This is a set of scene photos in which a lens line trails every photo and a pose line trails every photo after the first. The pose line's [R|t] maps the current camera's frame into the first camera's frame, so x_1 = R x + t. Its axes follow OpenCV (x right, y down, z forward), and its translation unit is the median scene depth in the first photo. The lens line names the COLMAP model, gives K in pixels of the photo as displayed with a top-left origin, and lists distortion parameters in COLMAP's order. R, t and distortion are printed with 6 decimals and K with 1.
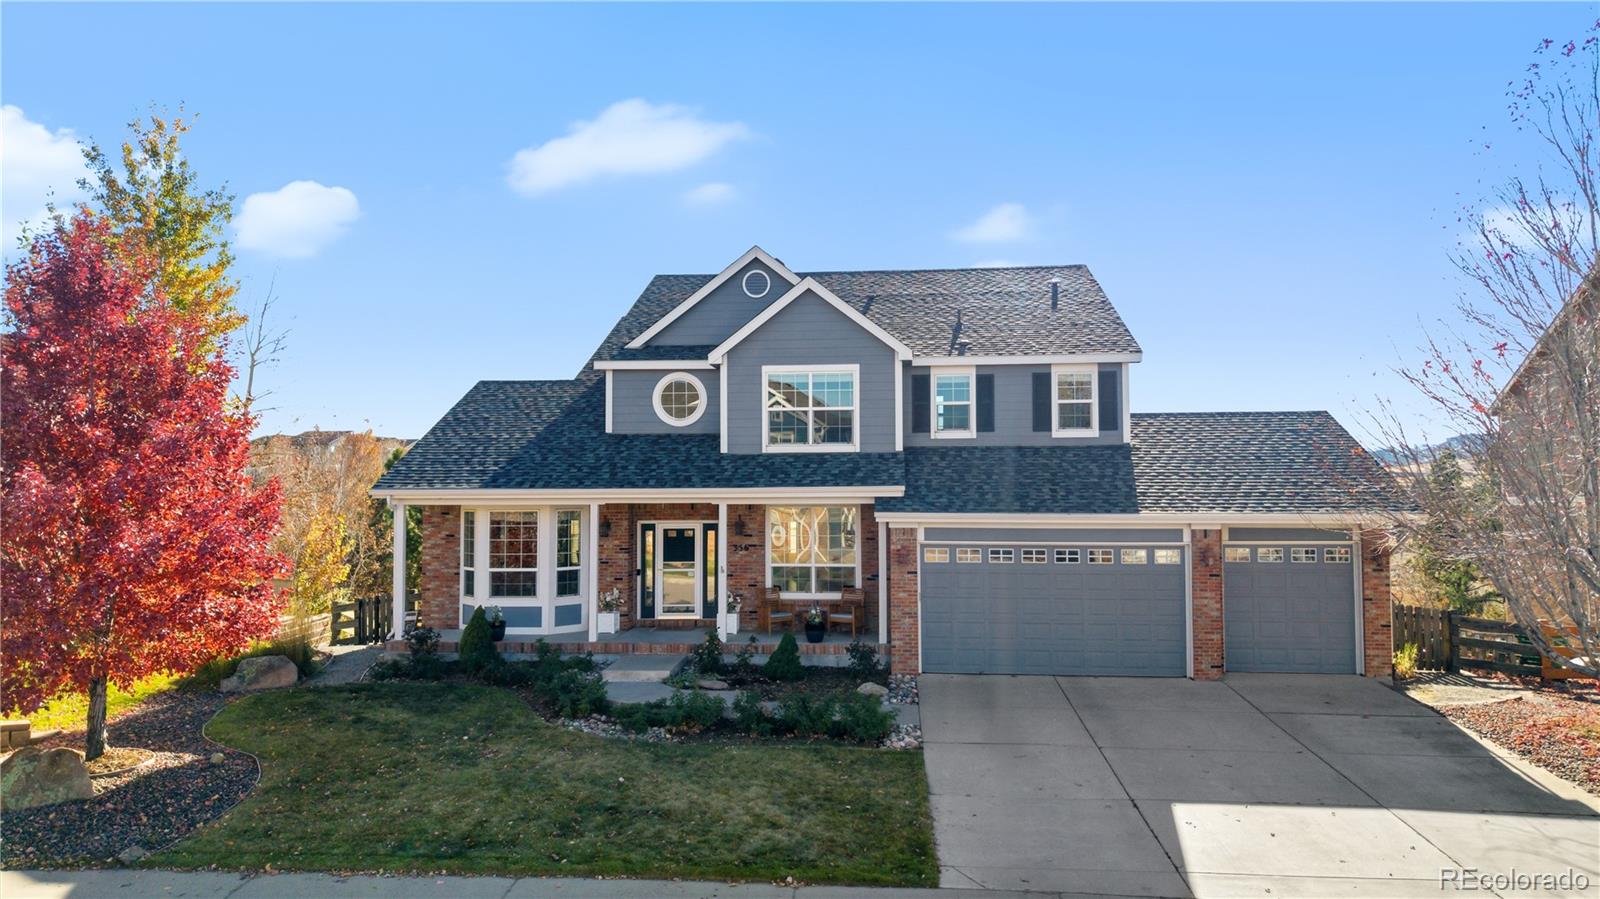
lens RADIAL K [[1063.2, 0, 793.9], [0, 1063.2, 444.6], [0, 0, 1]] dist [0.125493, -0.325519]
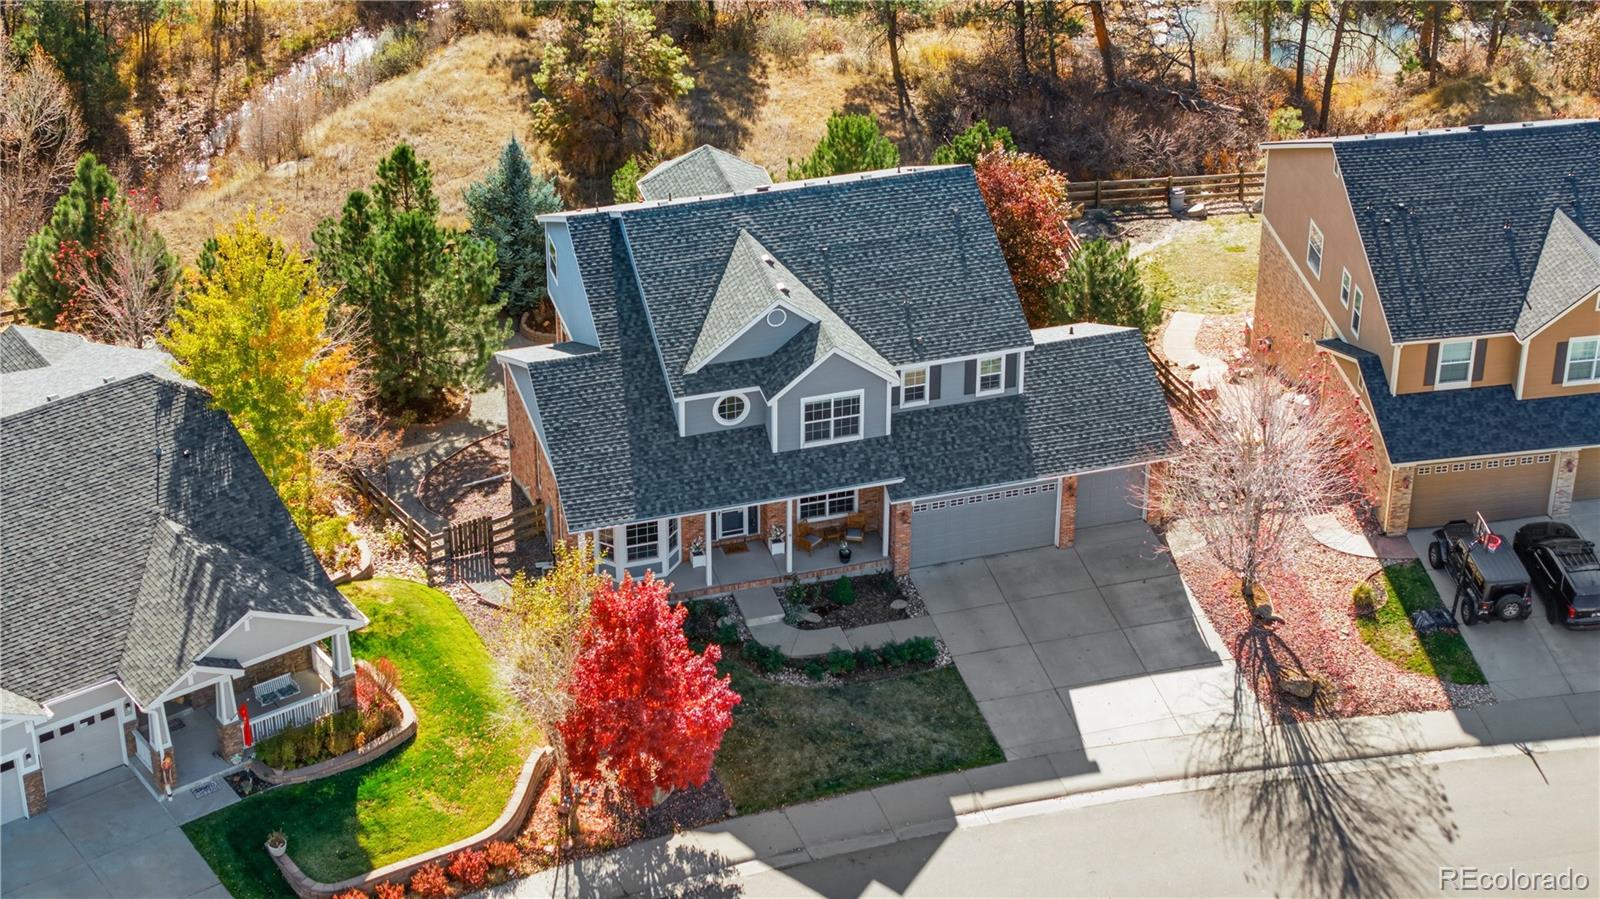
lens RADIAL K [[3190.2, 0, 800.0], [0, 3190.2, 449.5], [0, 0, 1]] dist [-0.153089, -0.079811]
pose [[0.928381, -0.192487, 0.317894, -1.439039], [-0.023868, 0.822758, 0.567890, -2.507626], [-0.370861, -0.534806, 0.759239, -2.368516]]
